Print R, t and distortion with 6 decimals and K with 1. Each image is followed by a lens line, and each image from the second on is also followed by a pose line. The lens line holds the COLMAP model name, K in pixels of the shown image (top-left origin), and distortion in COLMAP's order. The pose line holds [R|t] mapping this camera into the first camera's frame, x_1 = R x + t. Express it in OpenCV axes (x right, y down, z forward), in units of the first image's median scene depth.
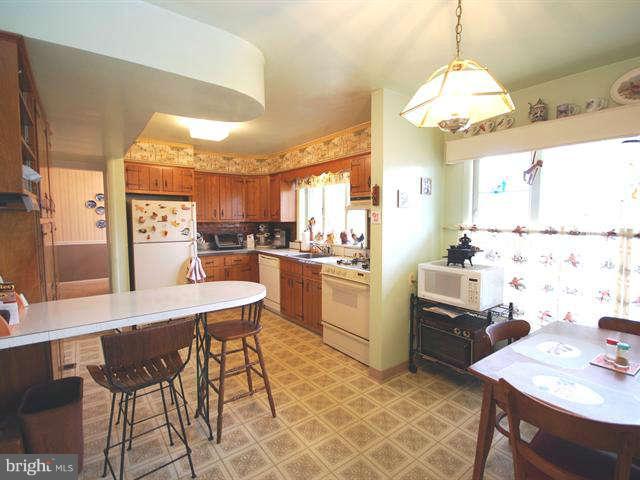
lens RADIAL K [[318.2, 0, 320.0], [0, 318.2, 240.0], [0, 0, 1]] dist [-0.000139, 0.000110]
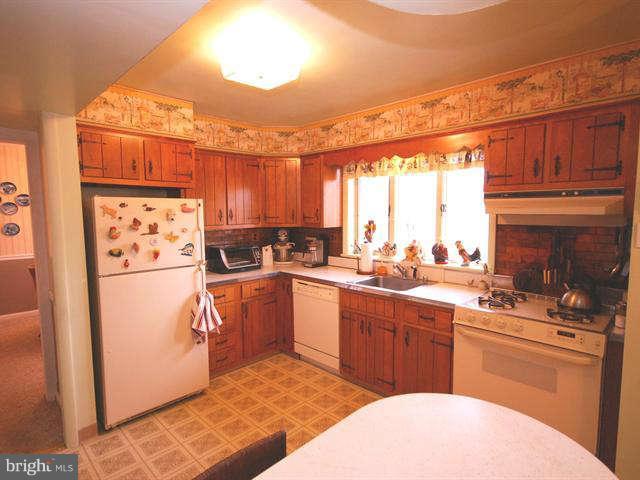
lens RADIAL K [[352.8, 0, 320.0], [0, 352.8, 240.0], [0, 0, 1]] dist [-0.000339, -0.000172]
pose [[0.989775, -0.017088, 0.141607, -0.278447], [0.014719, 0.999734, 0.017761, -0.053334], [-0.141873, -0.015495, 0.989764, 0.330276]]
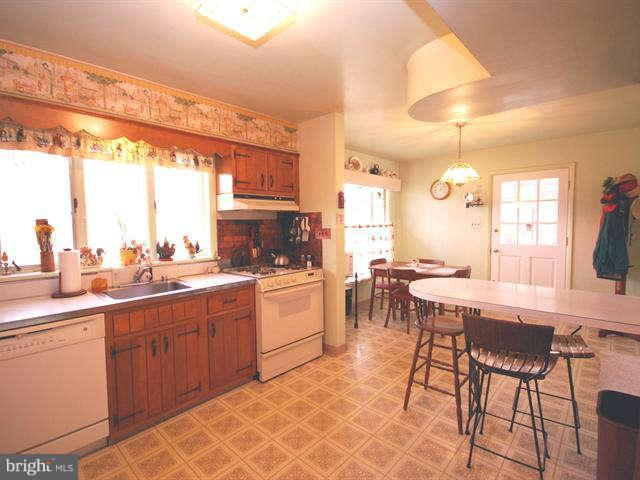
lens RADIAL K [[306.0, 0, 320.4], [0, 306.0, 243.9], [0, 0, 1]] dist [-0.016335, -0.000156]
pose [[-0.180396, -0.065007, 0.981443, -0.609553], [0.081016, 0.993441, 0.080693, -0.047755], [-0.980252, 0.094070, -0.173947, 0.822415]]
